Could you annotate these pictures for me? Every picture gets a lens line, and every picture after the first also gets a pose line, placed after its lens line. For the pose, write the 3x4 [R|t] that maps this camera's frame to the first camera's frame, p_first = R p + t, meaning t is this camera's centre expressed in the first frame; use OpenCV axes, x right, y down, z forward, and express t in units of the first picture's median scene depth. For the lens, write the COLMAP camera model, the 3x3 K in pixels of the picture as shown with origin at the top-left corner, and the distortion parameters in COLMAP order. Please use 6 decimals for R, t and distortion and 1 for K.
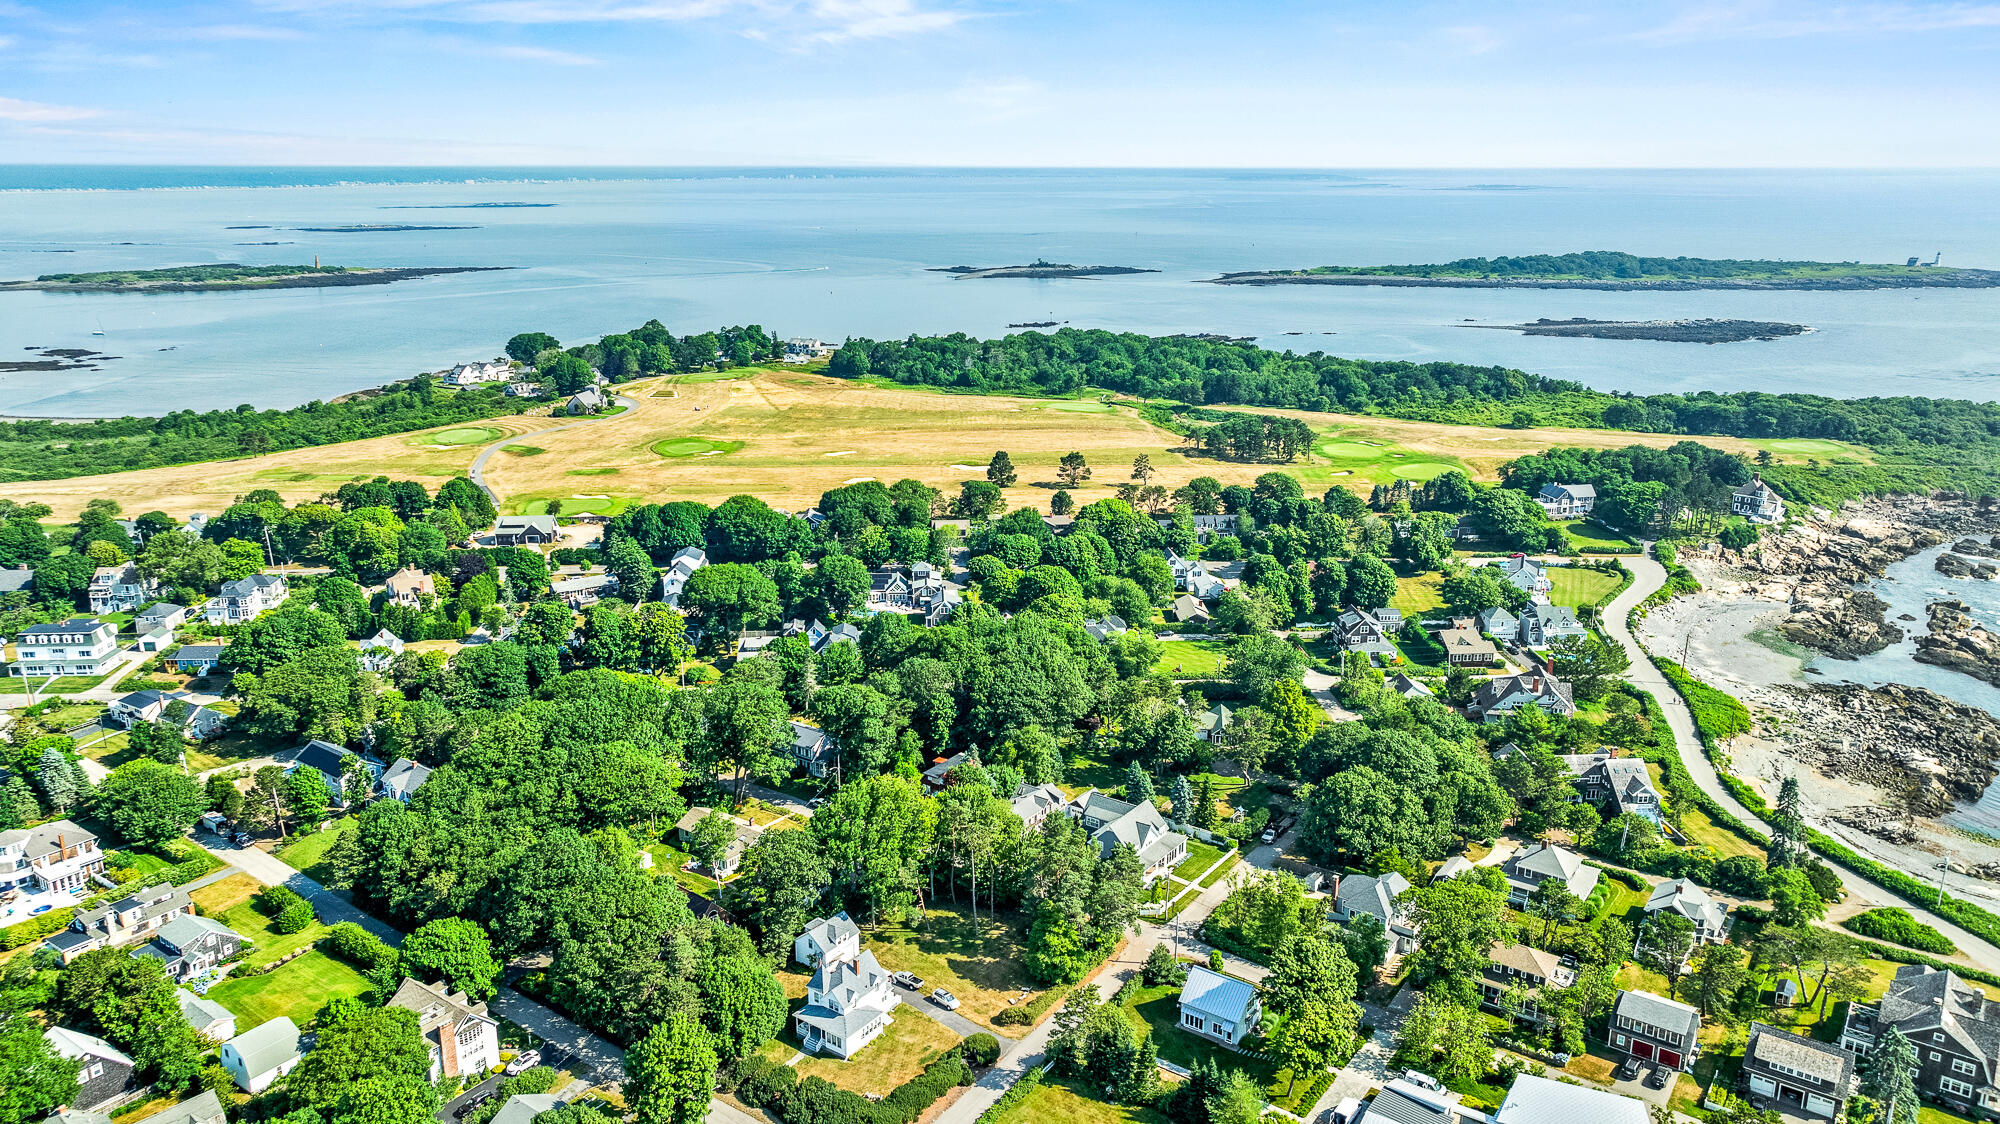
lens RADIAL K [[1429.3, 0, 998.5], [0, 1429.3, 530.6], [0, 0, 1]] dist [-0.030583, 0.060552]
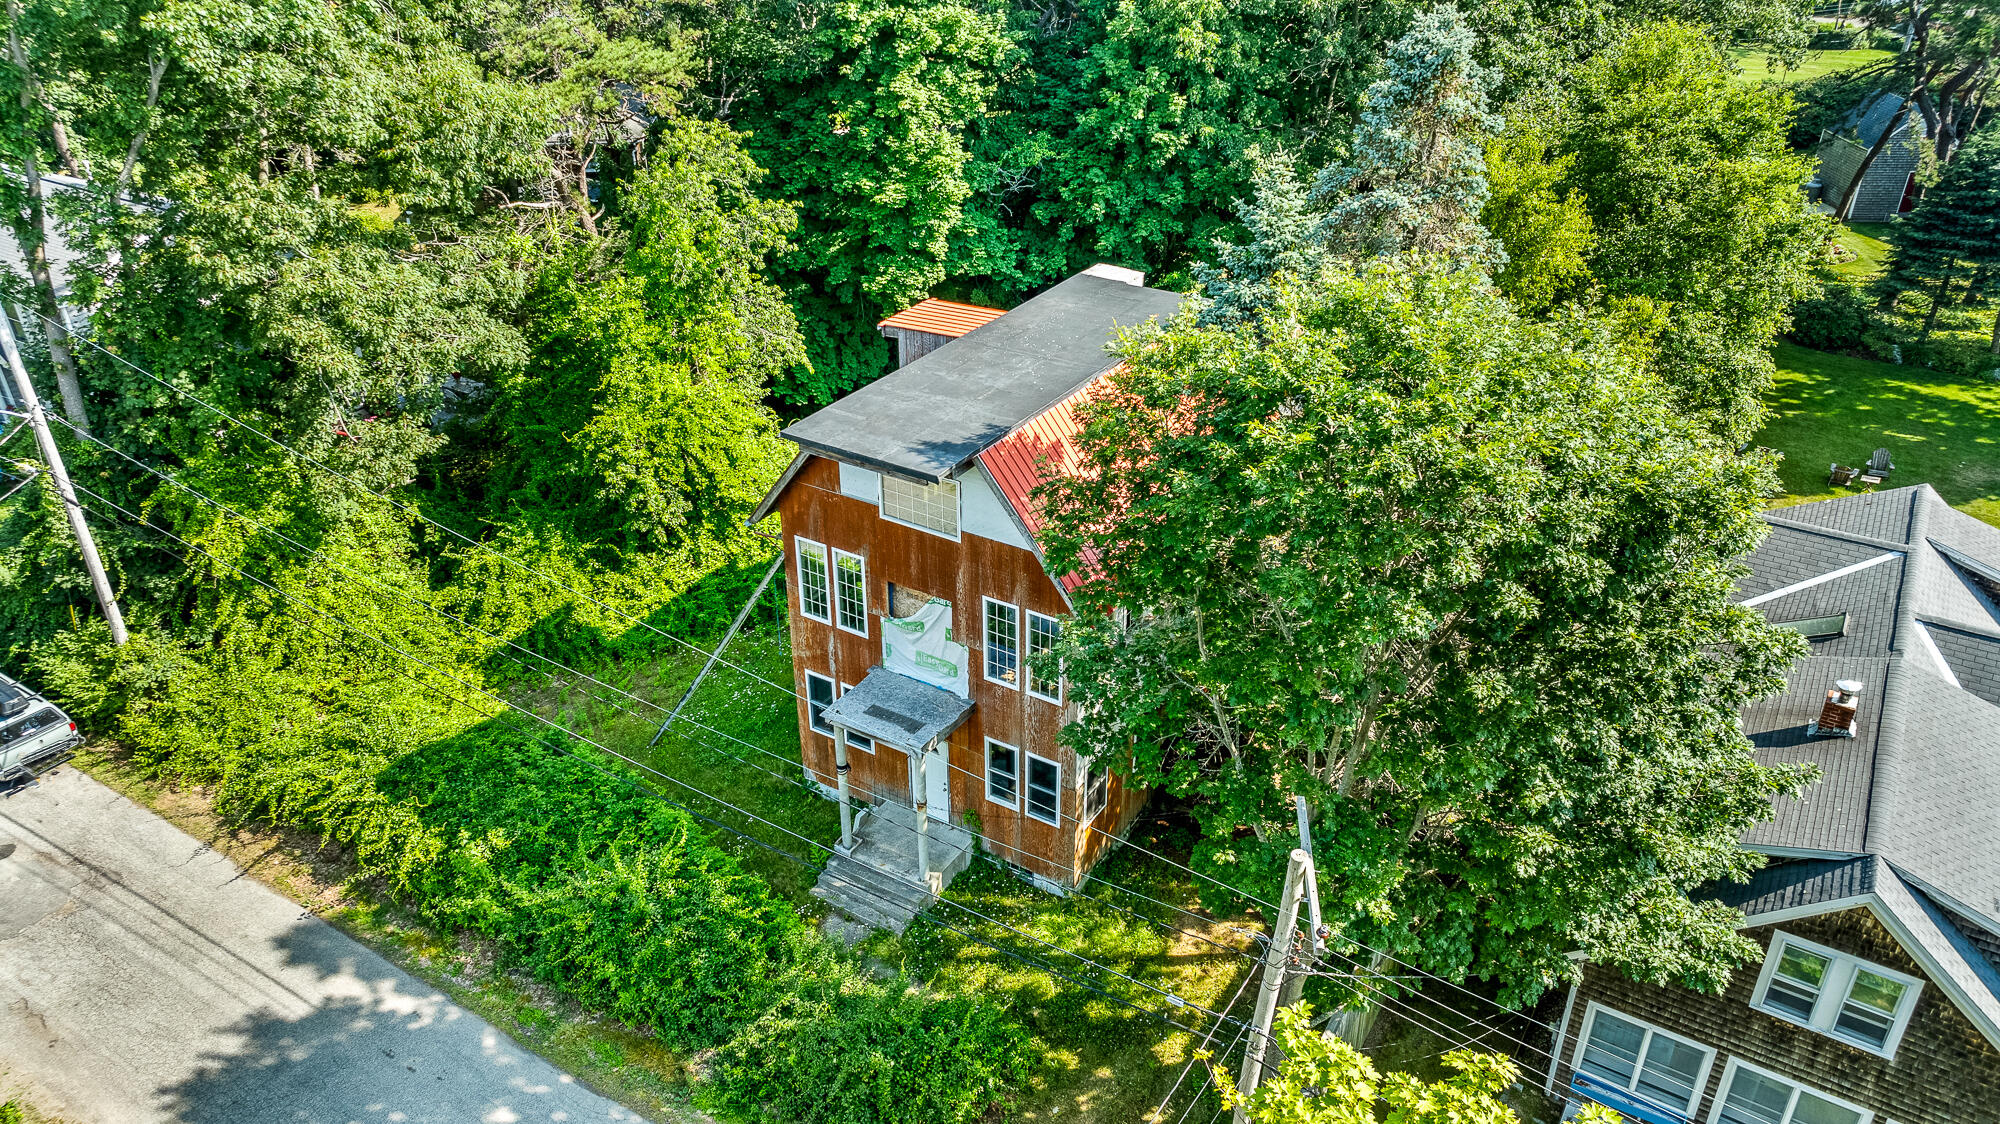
lens RADIAL K [[1429.3, 0, 998.5], [0, 1429.3, 530.6], [0, 0, 1]] dist [-0.030583, 0.060552]
pose [[0.998112, -0.034274, 0.050959, -0.029596], [0.021896, 0.973850, 0.226133, 0.105185], [-0.057377, -0.224591, 0.972763, 0.614102]]
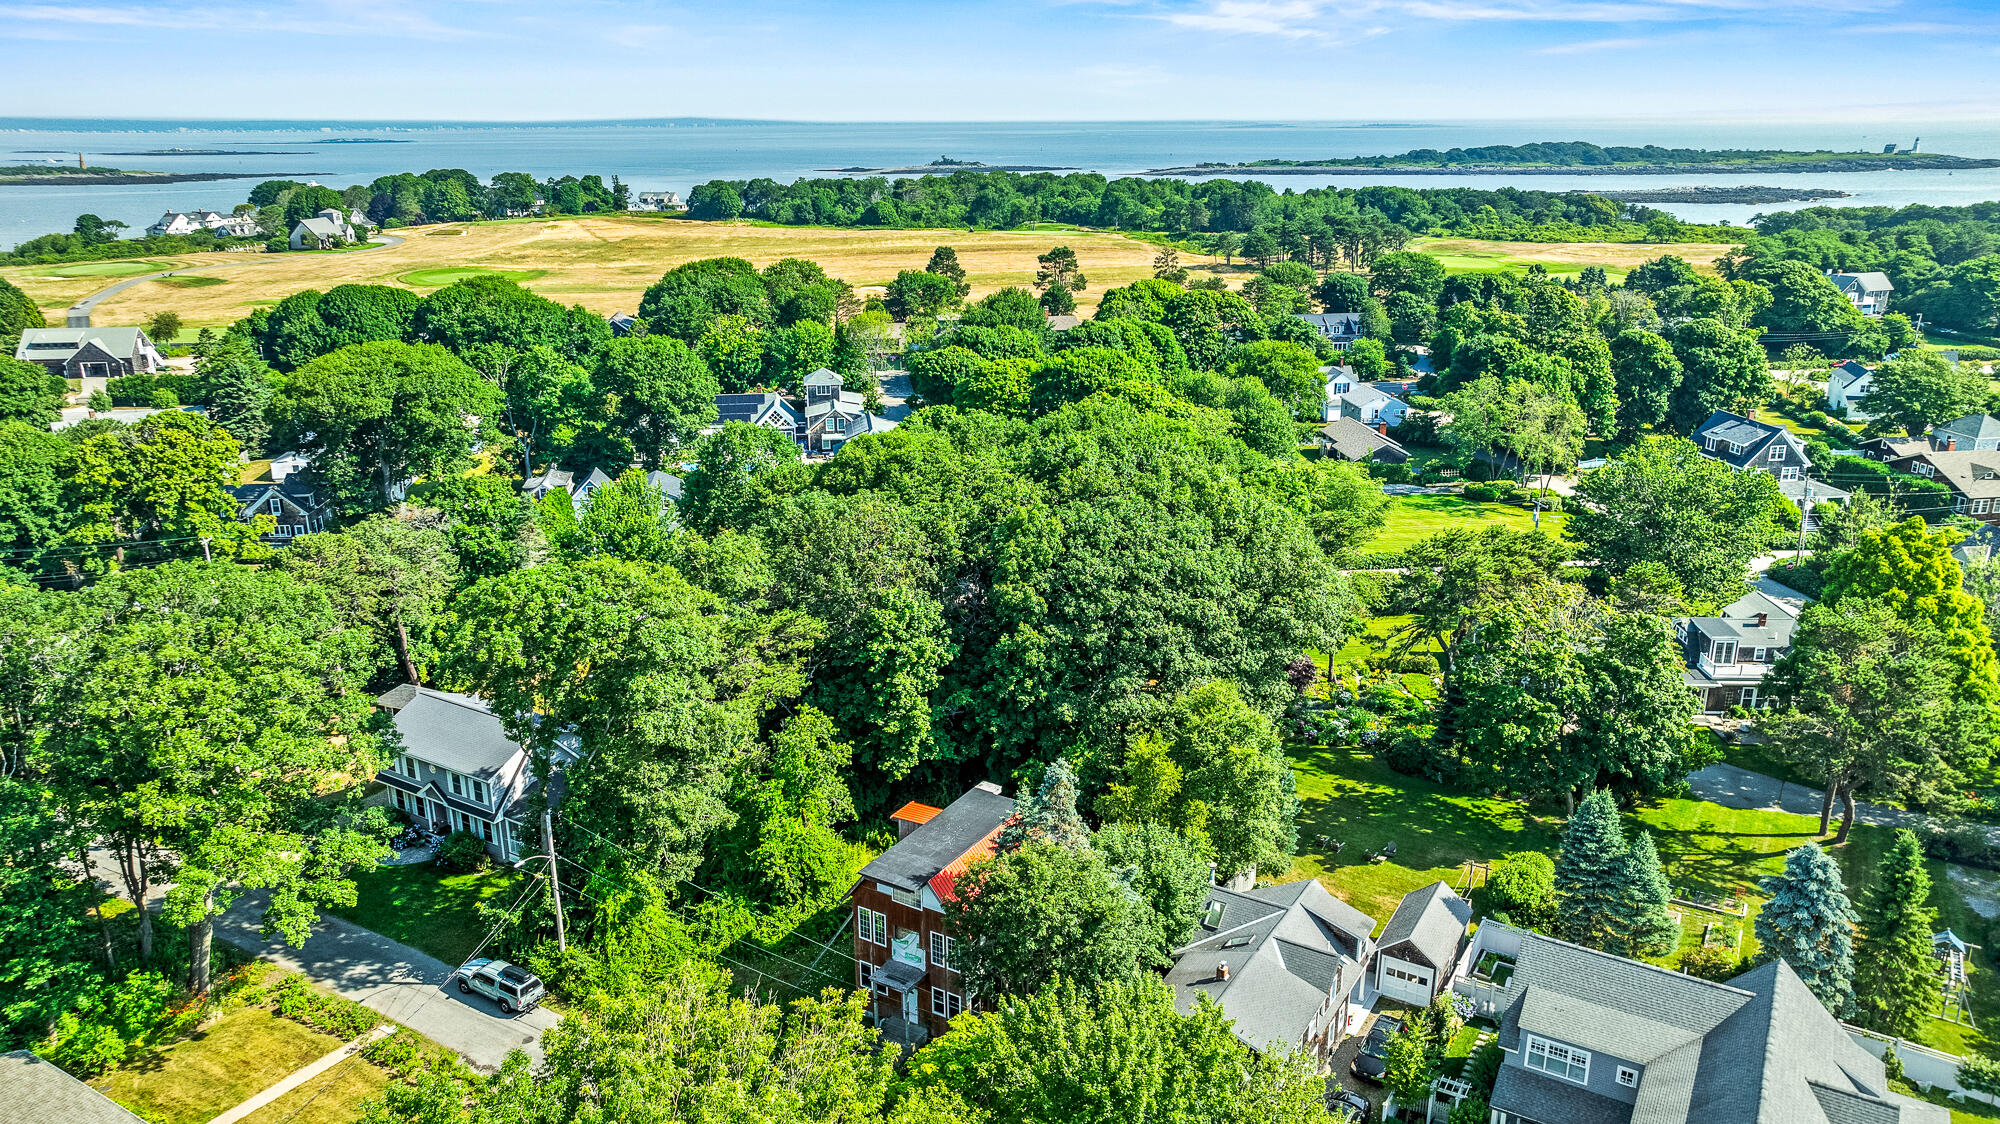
lens RADIAL K [[1426.1, 0, 998.1], [0, 1426.1, 532.8], [0, 0, 1]] dist [-0.041019, 0.078418]
pose [[0.997085, -0.027234, 0.071278, -0.029959], [0.024995, 0.999172, 0.032118, 0.066963], [-0.072094, -0.030243, 0.996939, 0.499003]]
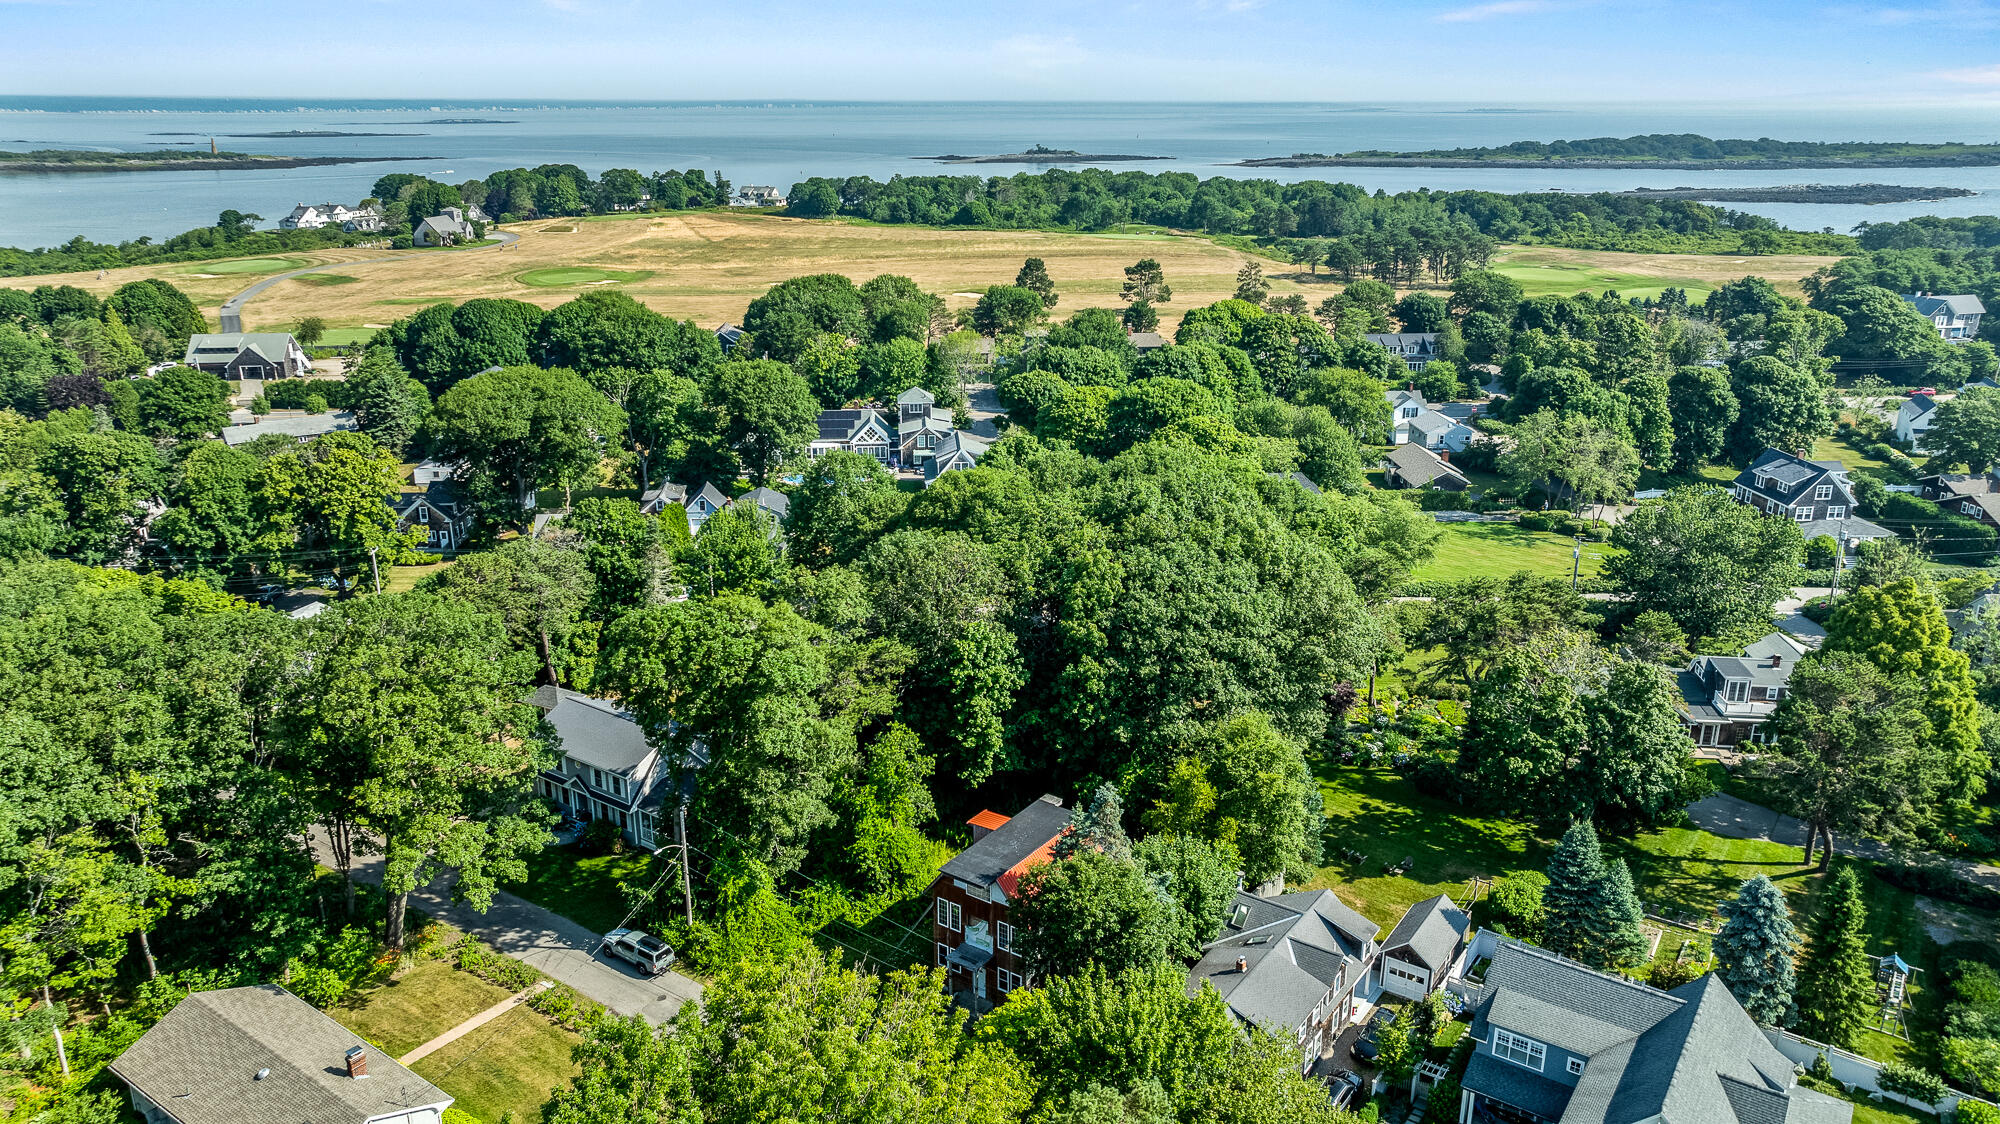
lens RADIAL K [[1429.3, 0, 998.5], [0, 1429.3, 530.6], [0, 0, 1]] dist [-0.030583, 0.060552]
pose [[0.999933, -0.004889, 0.010525, -0.028864], [0.004451, 0.999141, 0.041202, 0.055043], [-0.010717, -0.041152, 0.999095, 0.464432]]
